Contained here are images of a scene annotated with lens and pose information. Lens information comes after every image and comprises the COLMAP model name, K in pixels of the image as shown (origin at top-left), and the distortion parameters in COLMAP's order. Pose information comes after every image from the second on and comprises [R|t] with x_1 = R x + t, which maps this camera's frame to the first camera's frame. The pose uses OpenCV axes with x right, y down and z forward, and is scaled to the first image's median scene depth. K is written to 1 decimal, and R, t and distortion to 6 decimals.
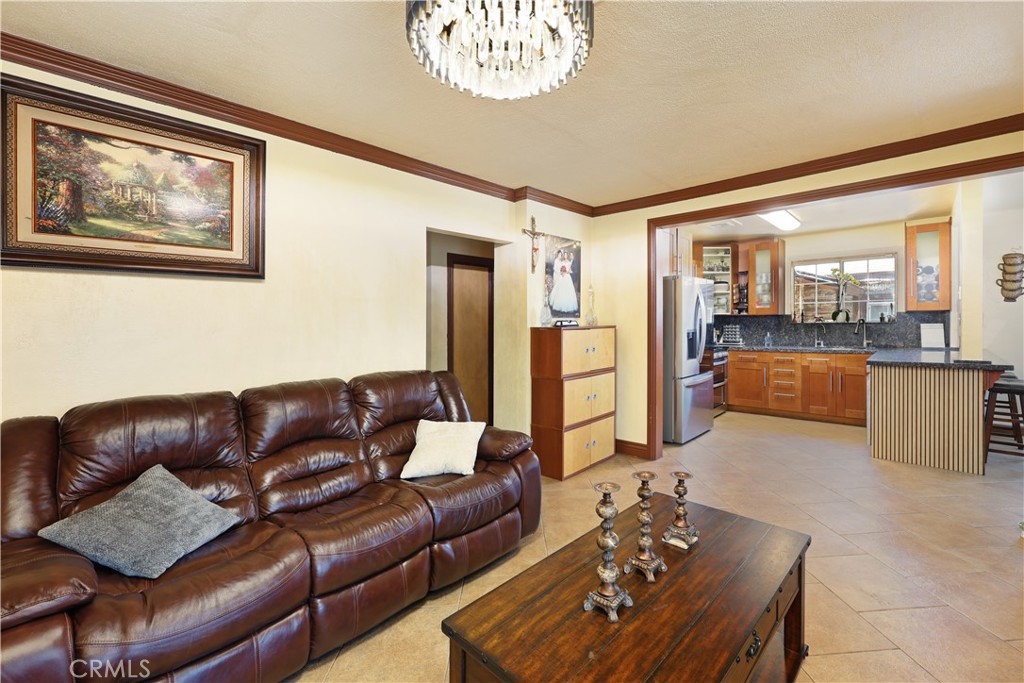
lens RADIAL K [[421.0, 0, 568.8], [0, 421.0, 328.2], [0, 0, 1]] dist [0.000955, 0.010083]
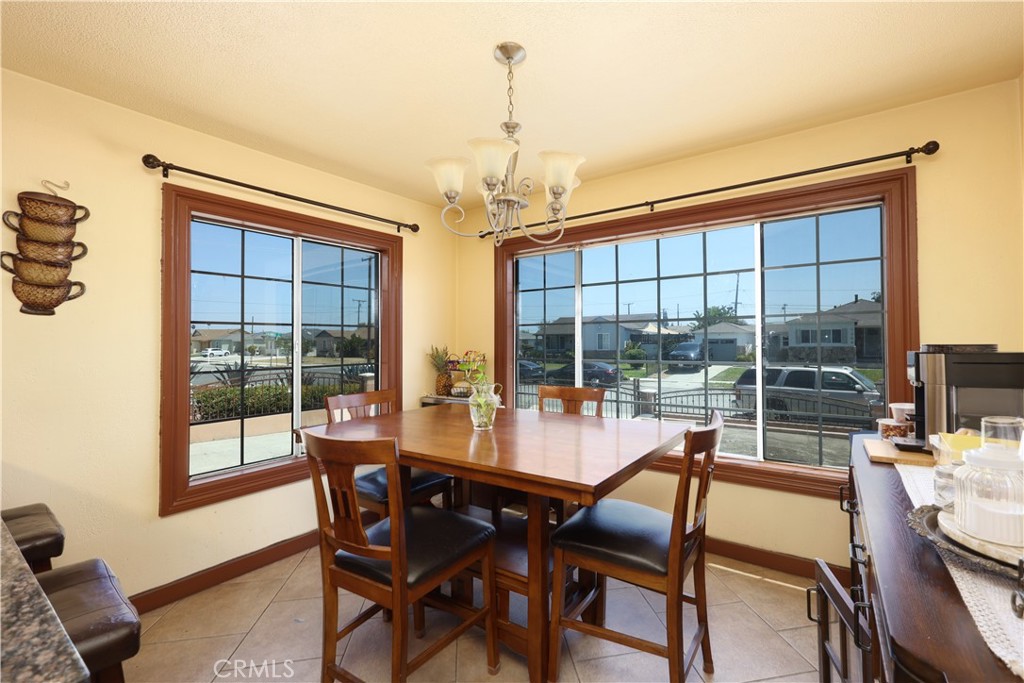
lens RADIAL K [[424.8, 0, 575.2], [0, 424.8, 328.2], [0, 0, 1]] dist [0.001776, 0.000390]
pose [[-0.124523, 0.045764, 0.991161, 0.484595], [0.029220, 0.998672, -0.042439, -0.015485], [-0.991786, 0.023677, -0.125695, 0.463117]]
